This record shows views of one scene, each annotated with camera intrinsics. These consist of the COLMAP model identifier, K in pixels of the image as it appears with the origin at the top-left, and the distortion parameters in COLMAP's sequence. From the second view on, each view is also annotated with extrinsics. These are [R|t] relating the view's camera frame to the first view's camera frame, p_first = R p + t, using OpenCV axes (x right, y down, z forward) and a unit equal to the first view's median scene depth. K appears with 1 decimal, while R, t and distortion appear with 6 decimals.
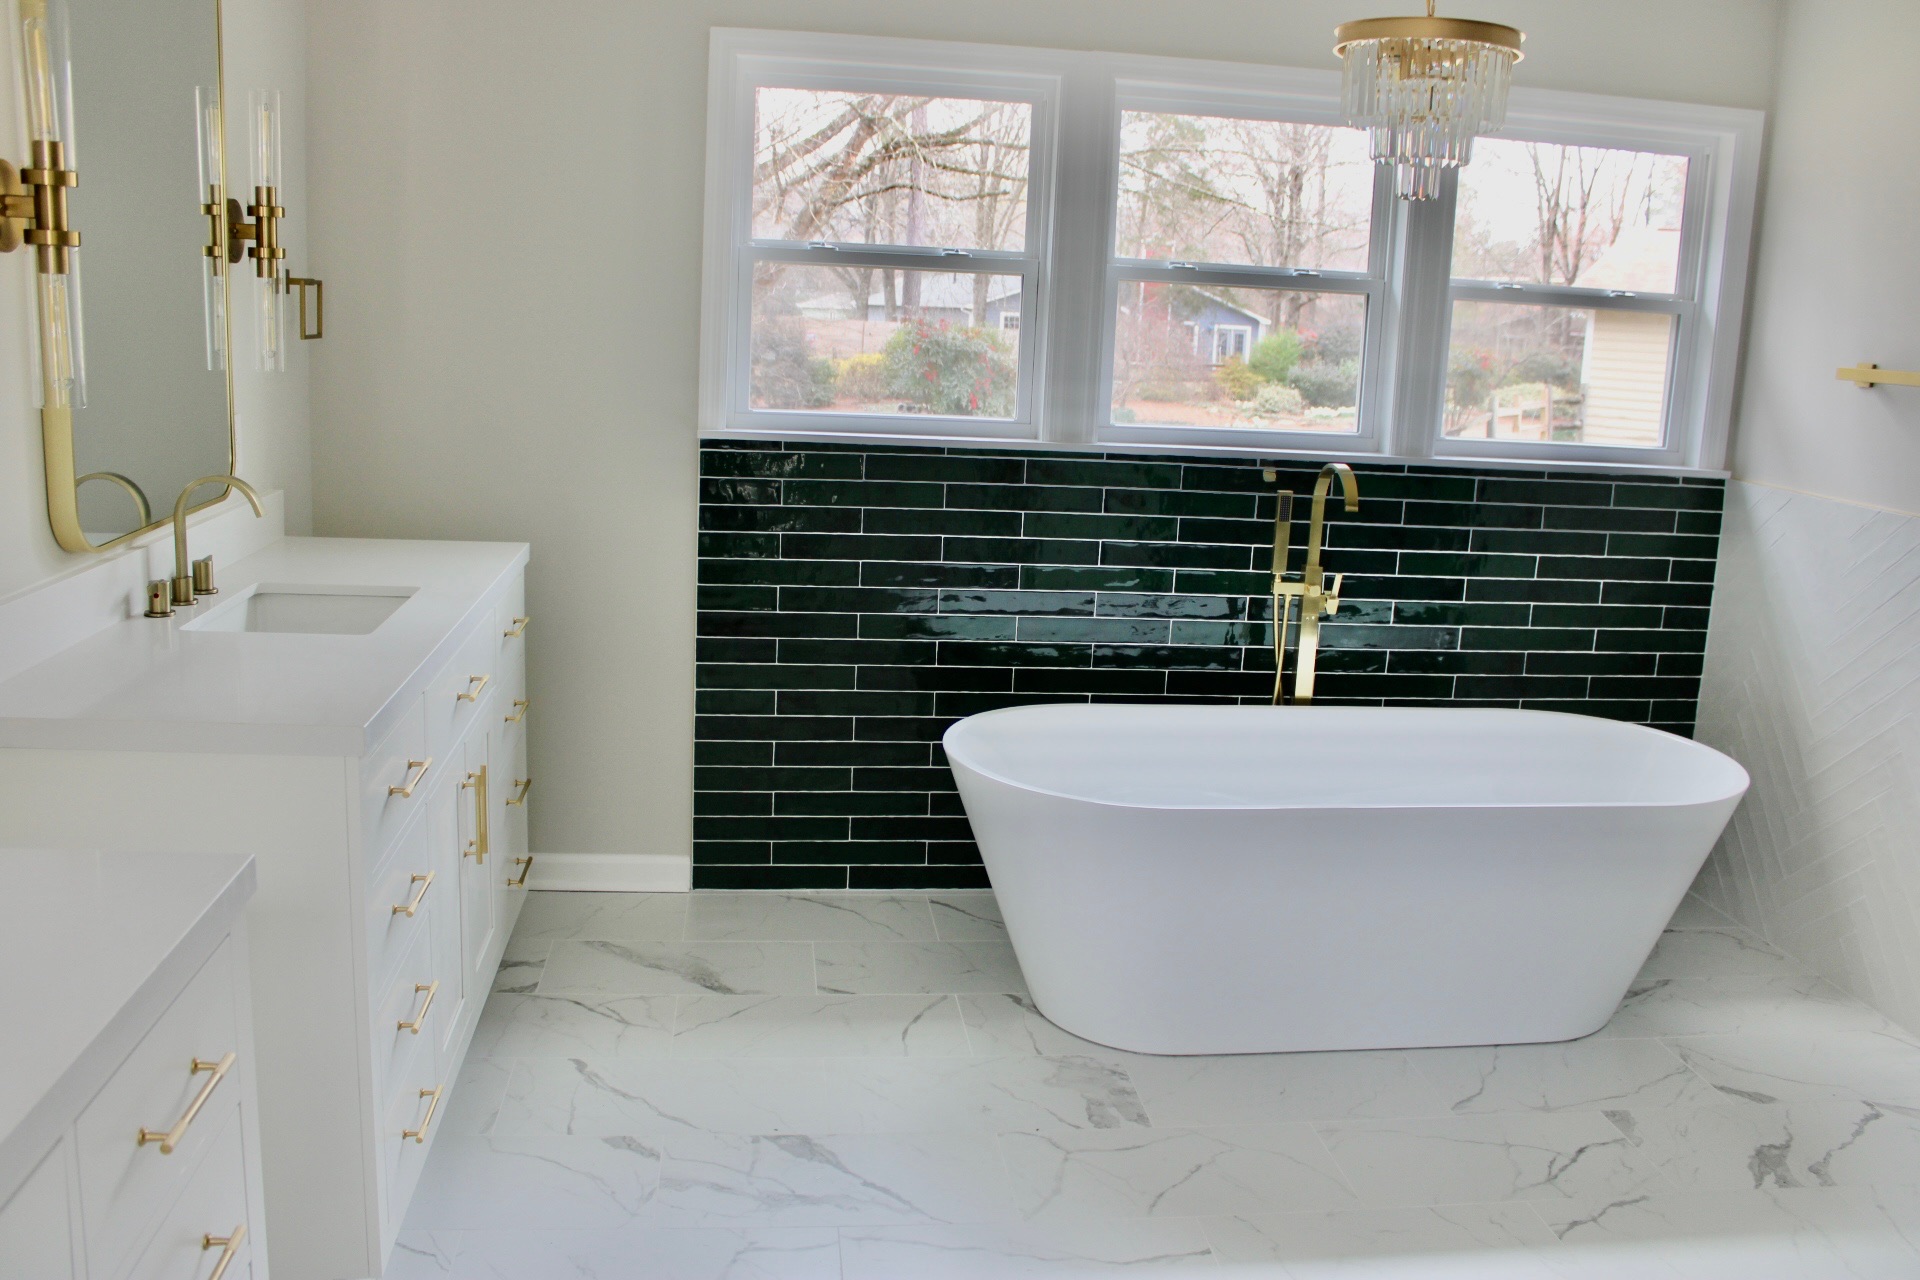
lens RADIAL K [[1599.8, 0, 960.7], [0, 1599.8, 649.3], [0, 0, 1]] dist [-0.146026, 0.089848]
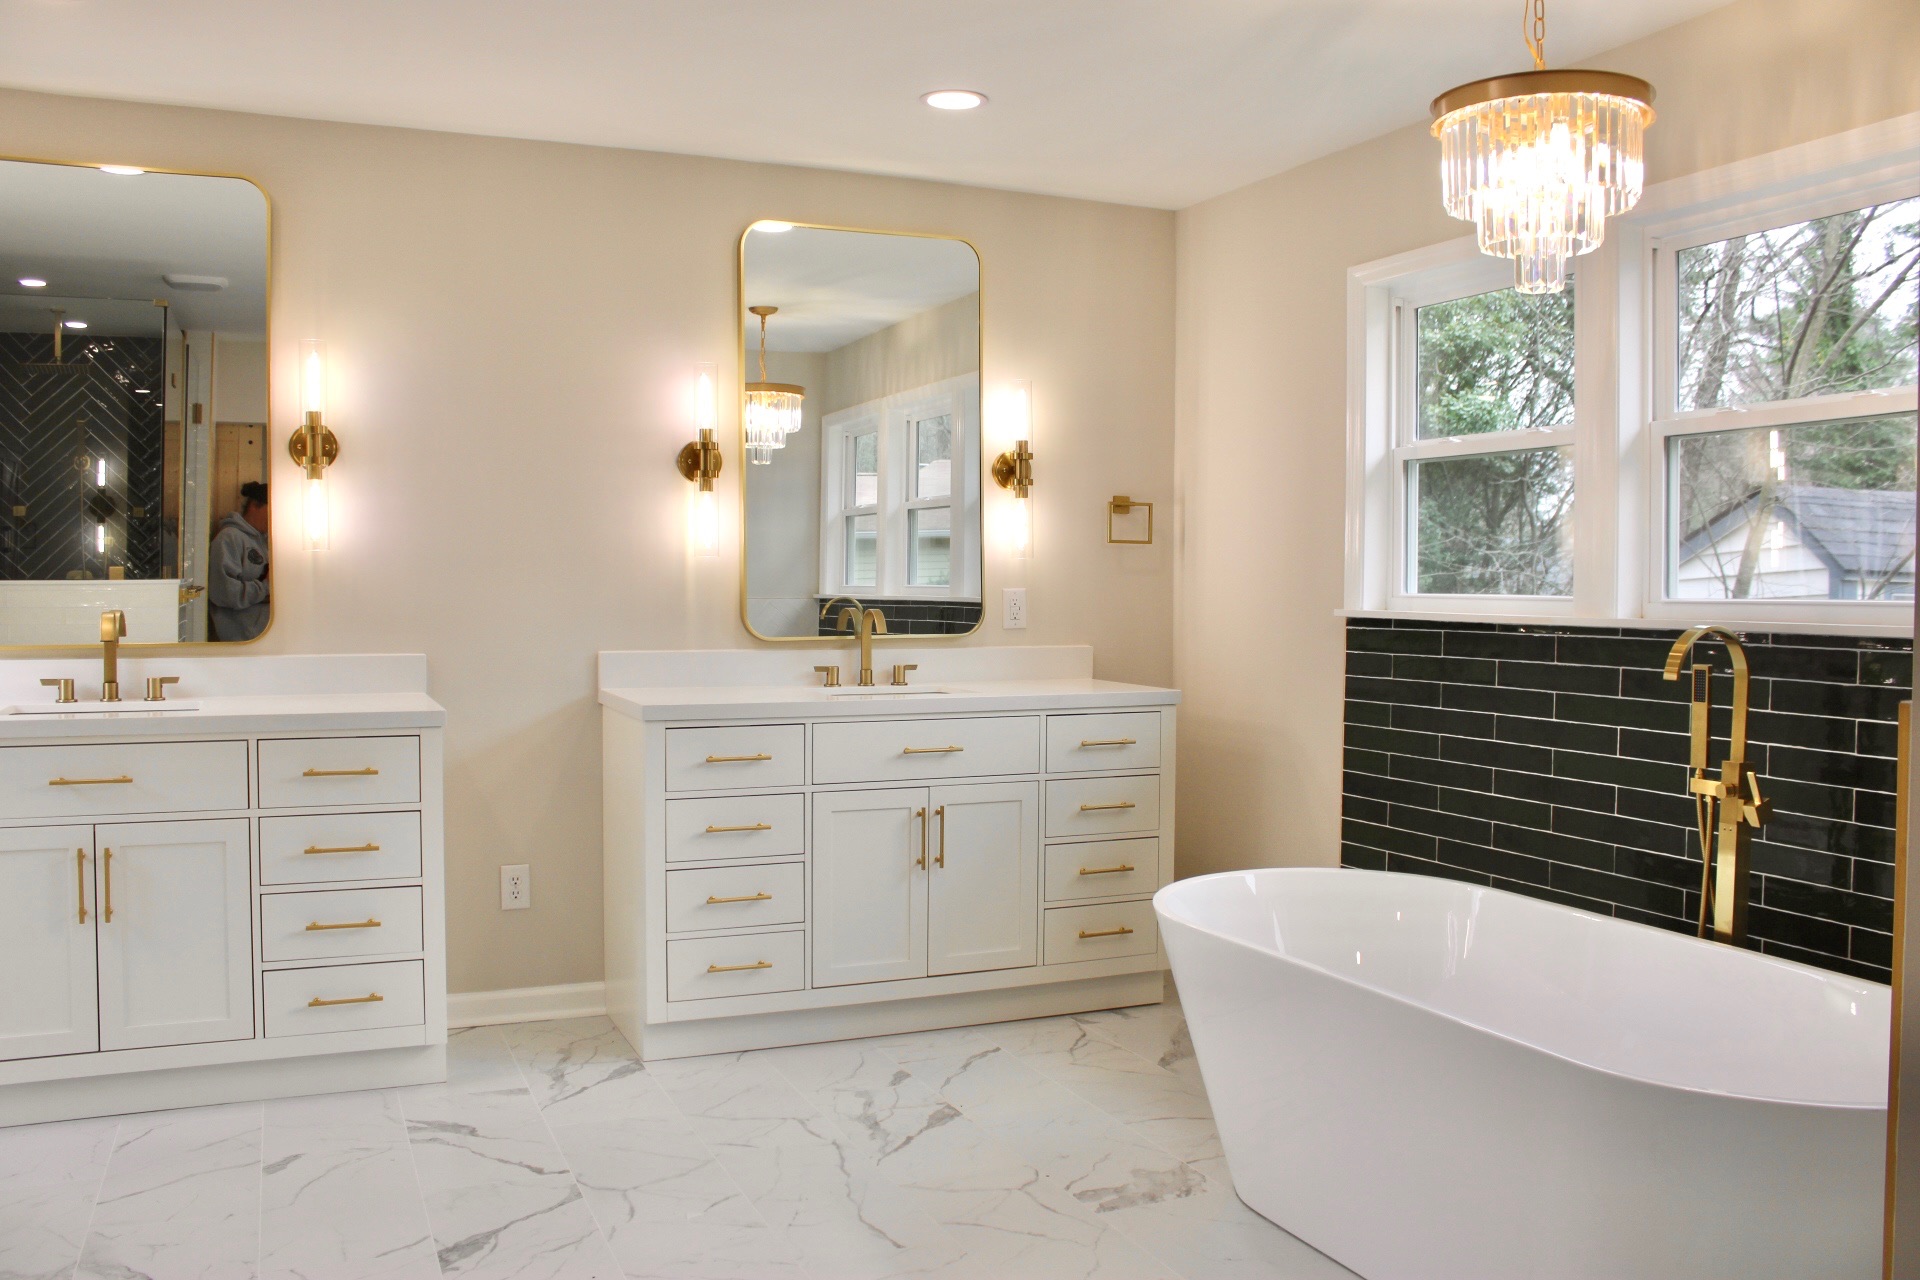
lens RADIAL K [[1599.8, 0, 962.6], [0, 1599.8, 625.8], [0, 0, 1]] dist [-0.146026, 0.089848]
pose [[0.289677, -0.015785, -0.956994, 0.849240], [-0.191770, 0.978632, -0.074189, 0.011357], [0.937716, 0.205013, 0.280460, 0.418165]]
